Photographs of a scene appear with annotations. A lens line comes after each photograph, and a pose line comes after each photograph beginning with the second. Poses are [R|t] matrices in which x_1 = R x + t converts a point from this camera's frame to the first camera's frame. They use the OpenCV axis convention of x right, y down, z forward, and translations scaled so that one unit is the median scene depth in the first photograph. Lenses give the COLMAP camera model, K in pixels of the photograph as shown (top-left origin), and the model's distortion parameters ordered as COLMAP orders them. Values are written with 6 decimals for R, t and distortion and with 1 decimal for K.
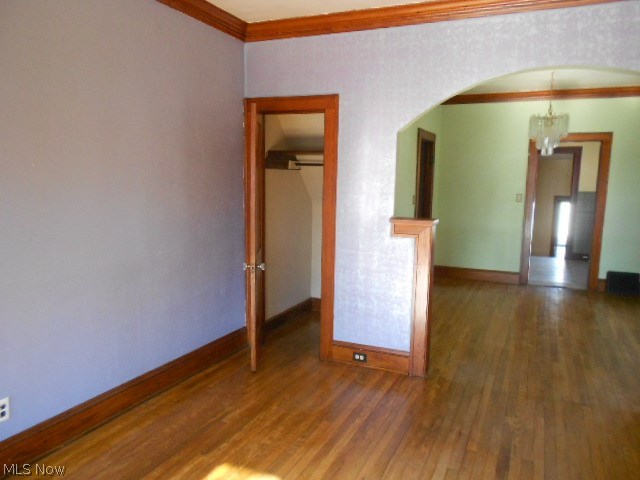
lens RADIAL K [[497.7, 0, 317.6], [0, 497.7, 249.0], [0, 0, 1]] dist [0.007508, -0.008709]
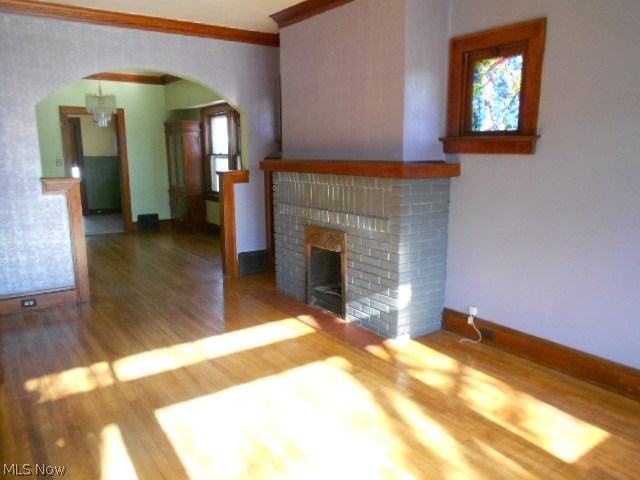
lens RADIAL K [[497.7, 0, 317.6], [0, 497.7, 249.0], [0, 0, 1]] dist [0.007508, -0.008709]
pose [[0.511066, -0.186244, 0.839122, -0.543478], [0.133720, 0.981585, 0.136421, 0.028880], [-0.849076, 0.042487, 0.526559, -0.181868]]
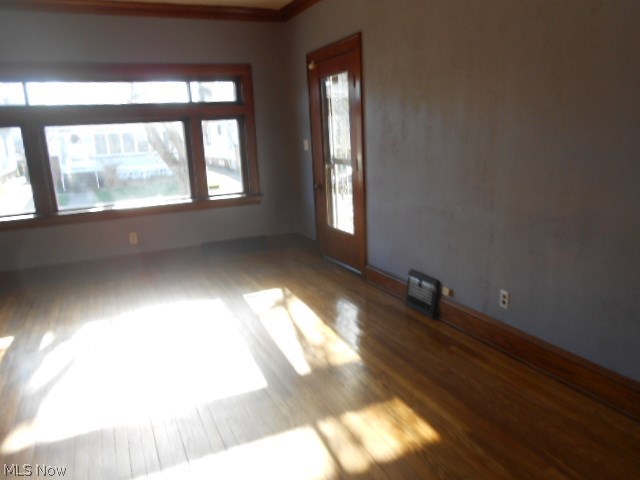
lens RADIAL K [[497.7, 0, 317.6], [0, 497.7, 249.0], [0, 0, 1]] dist [0.007508, -0.008709]
pose [[-0.657457, 0.192937, -0.728372, 0.357153], [-0.072310, 0.946045, 0.315865, -0.098855], [0.750015, 0.260336, -0.608032, 0.873459]]
